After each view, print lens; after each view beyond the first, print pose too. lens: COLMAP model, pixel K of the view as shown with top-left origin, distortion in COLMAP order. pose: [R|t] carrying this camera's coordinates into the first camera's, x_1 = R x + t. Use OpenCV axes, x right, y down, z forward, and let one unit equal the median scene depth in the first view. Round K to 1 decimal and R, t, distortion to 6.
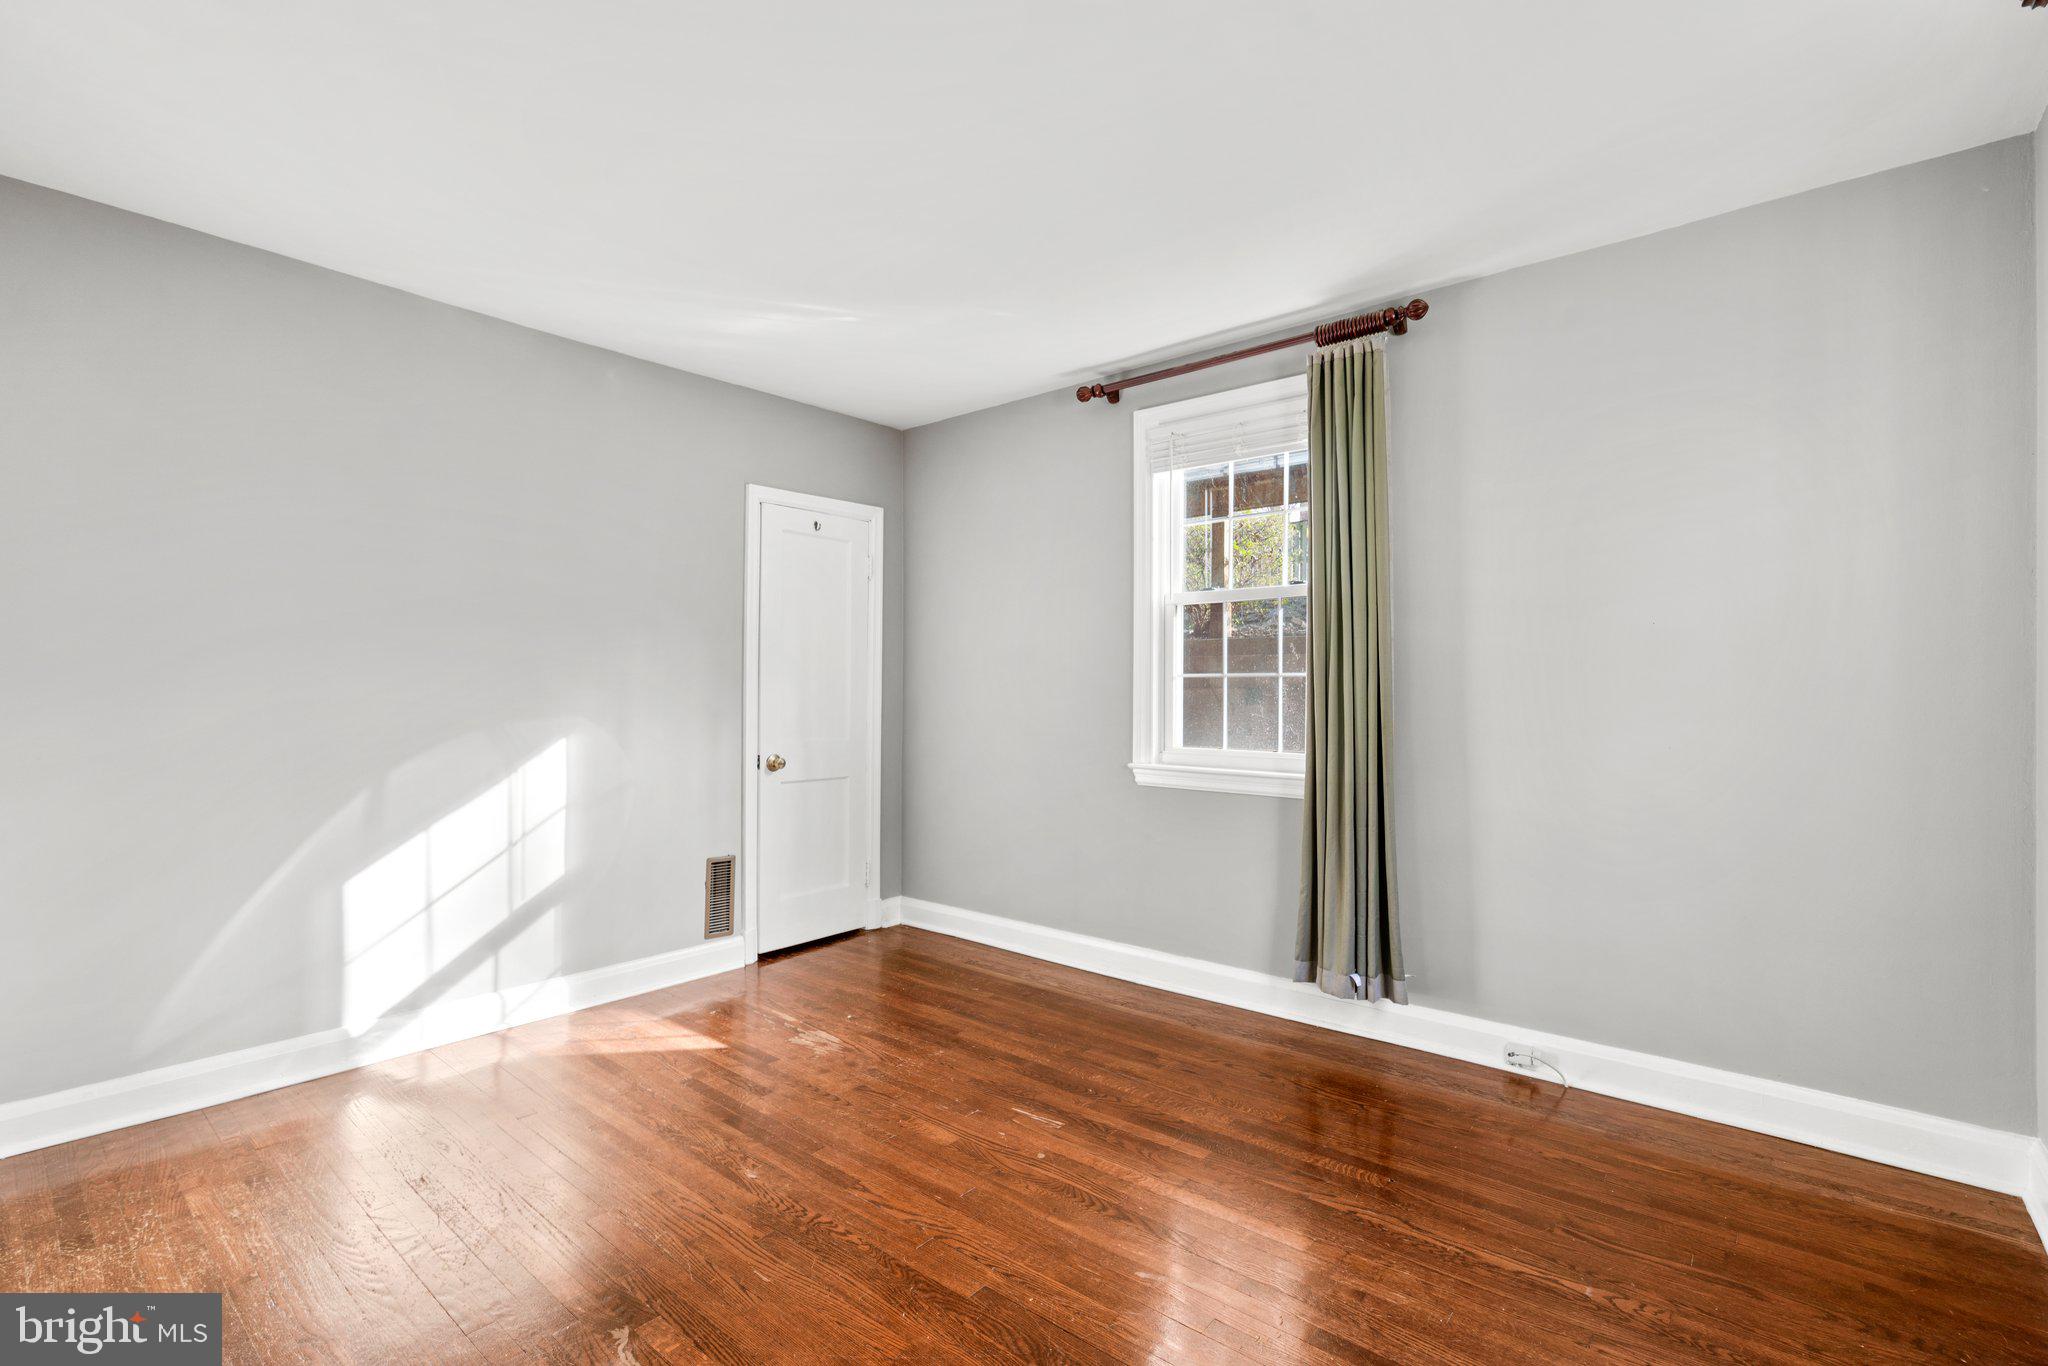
lens RADIAL K [[925.5, 0, 1029.7], [0, 925.5, 687.9], [0, 0, 1]] dist [-0.015206, 0.006449]
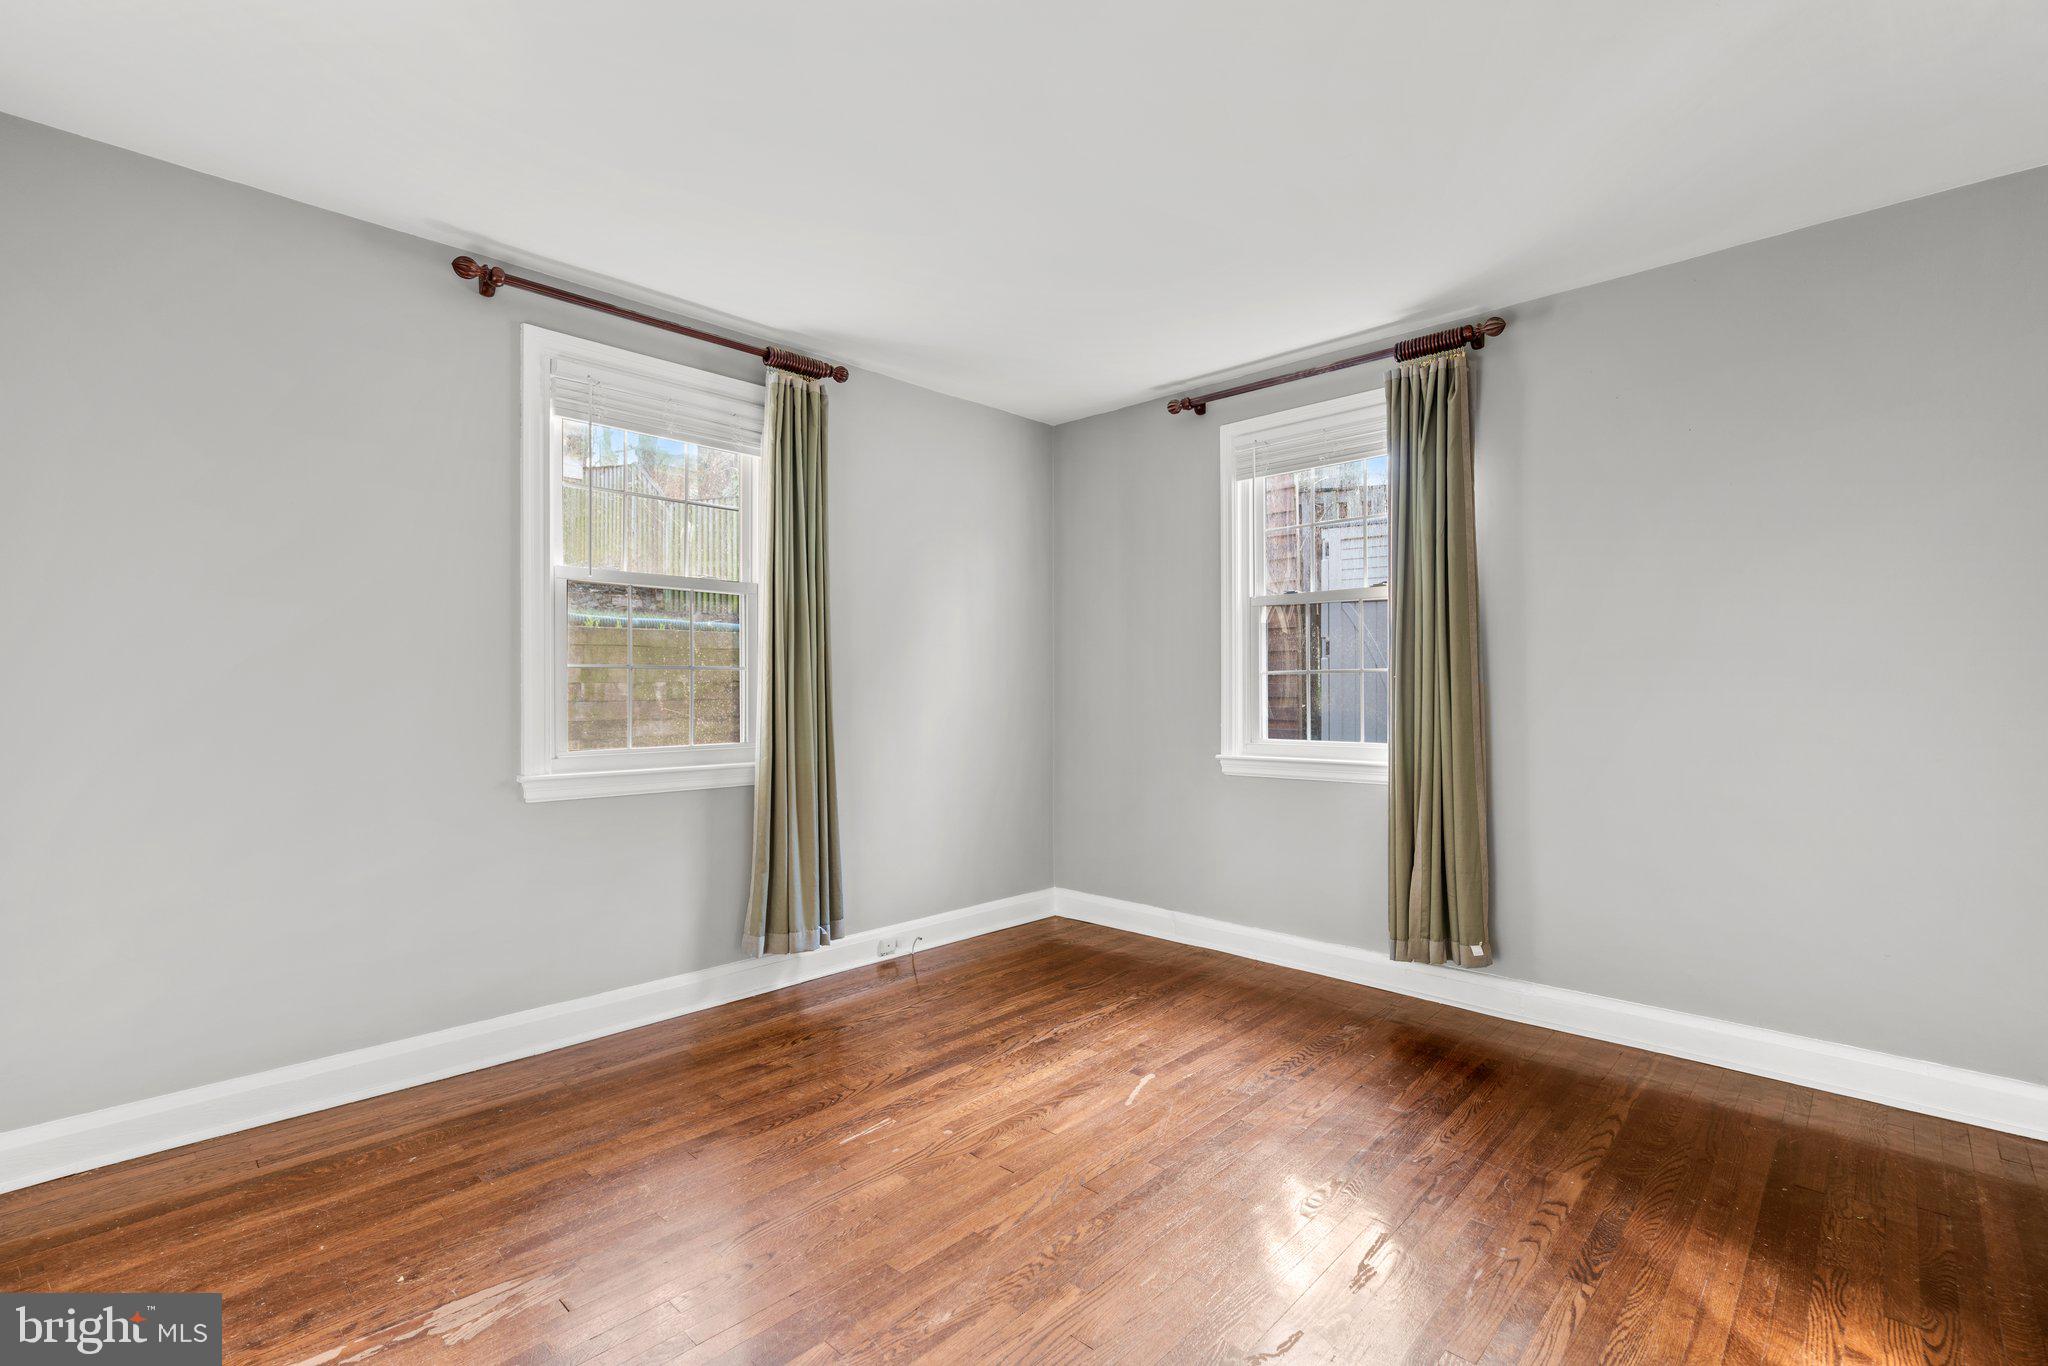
lens RADIAL K [[928.6, 0, 1024.0], [0, 928.6, 683.0], [0, 0, 1]] dist [-0.013447, 0.005840]
pose [[0.063930, 0.001467, 0.997953, -0.729492], [-0.001299, 0.999998, -0.001387, 0.004792], [-0.997954, -0.001208, 0.063931, 0.610239]]
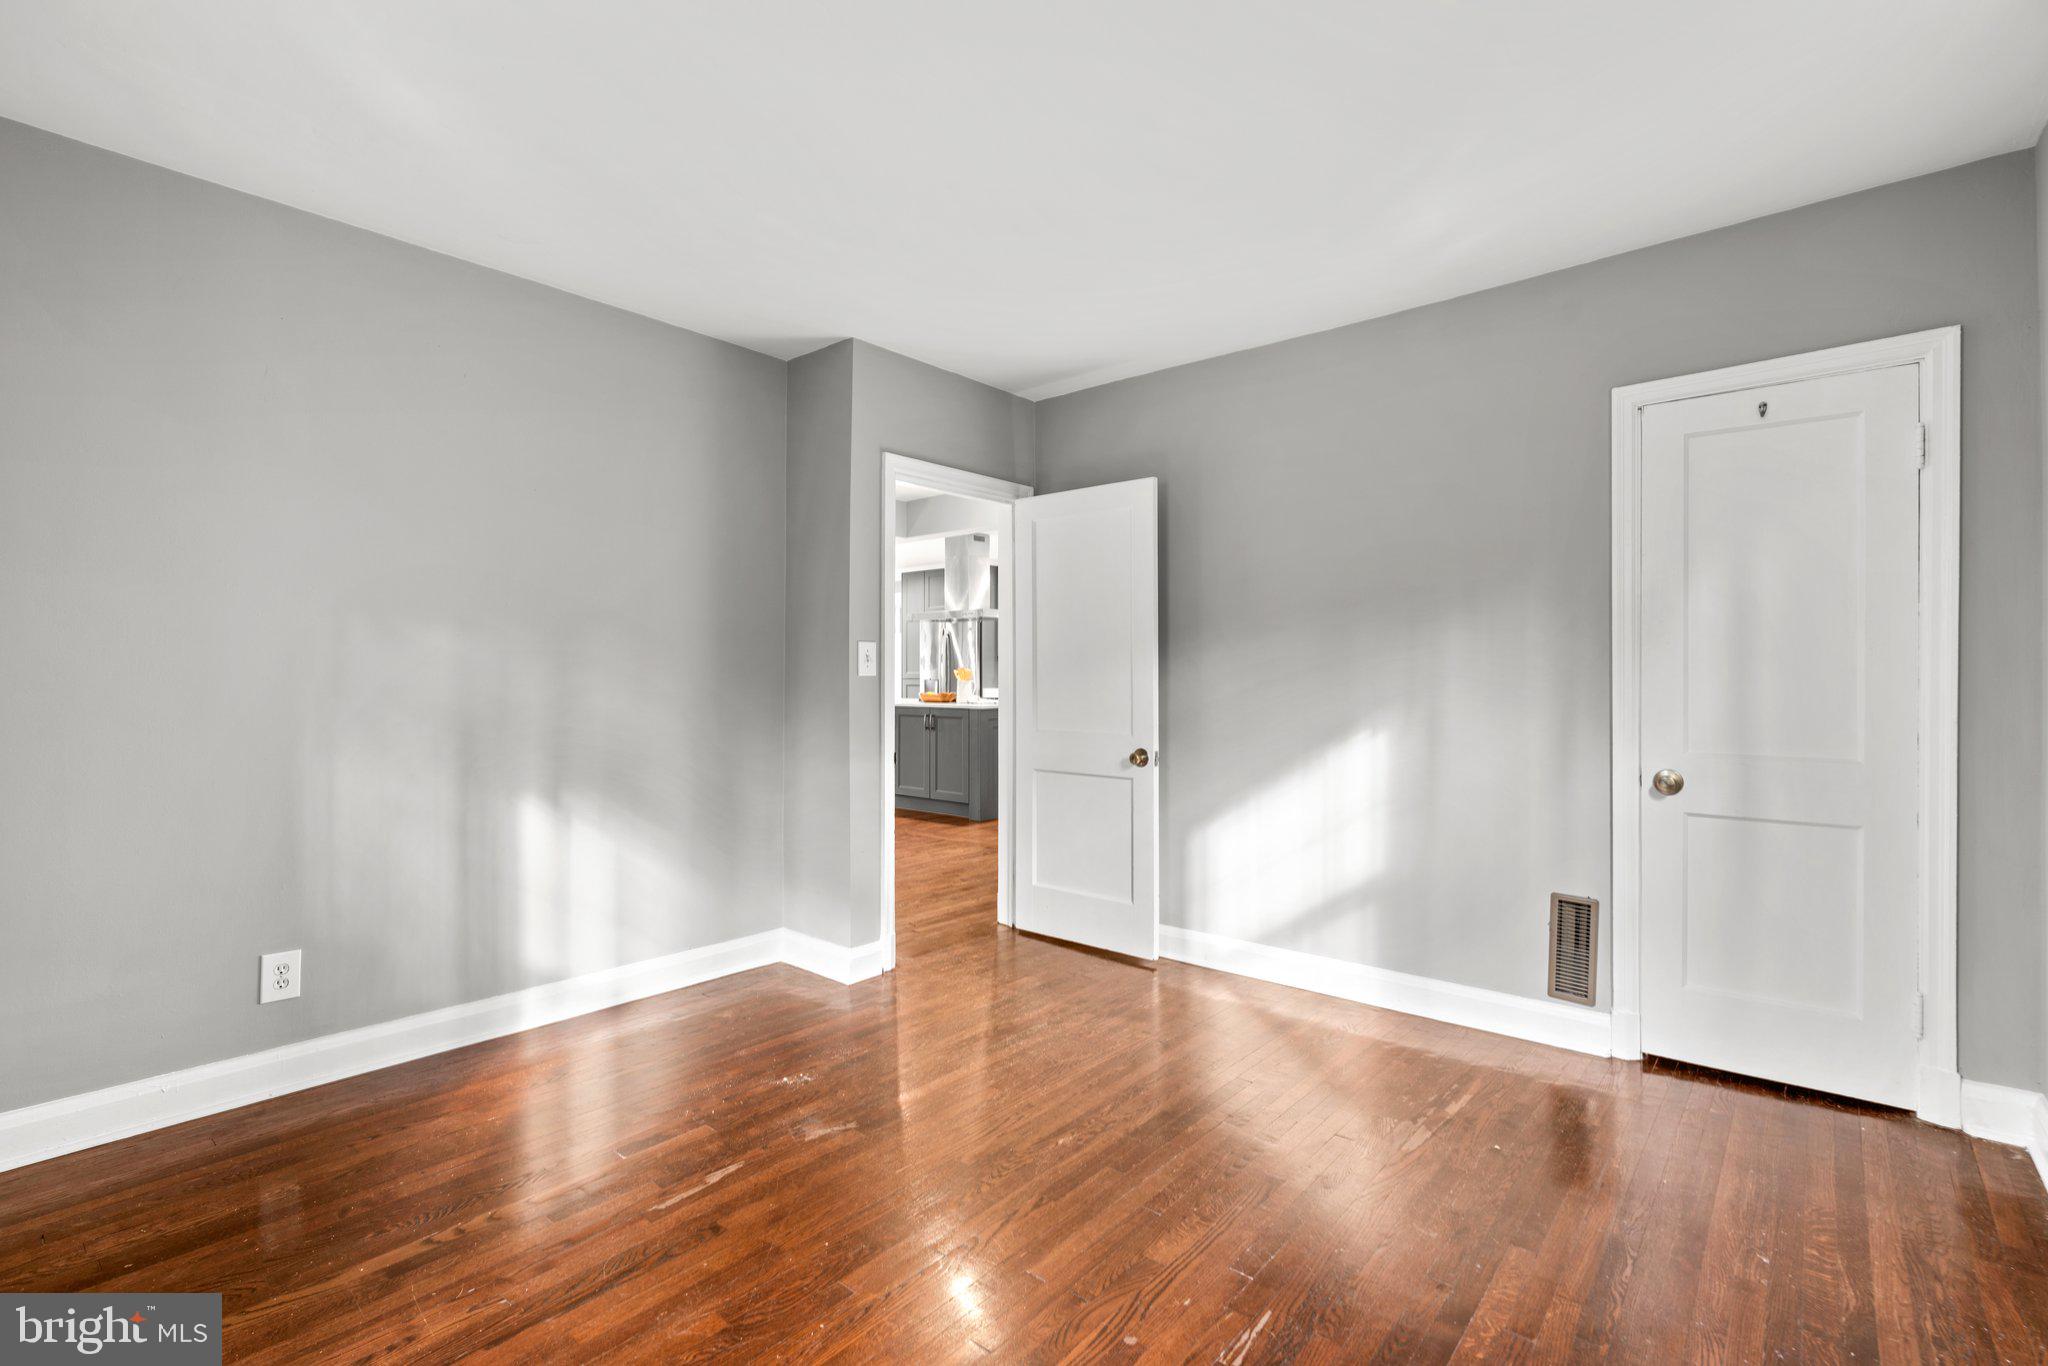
lens RADIAL K [[915.5, 0, 1009.0], [0, 915.5, 675.9], [0, 0, 1]] dist [-0.015816, -0.000358]
pose [[-0.028528, -0.006109, -0.999574, 0.504045], [0.002503, 0.999978, -0.006183, 0.007166], [0.999590, -0.002678, -0.028512, 0.667993]]
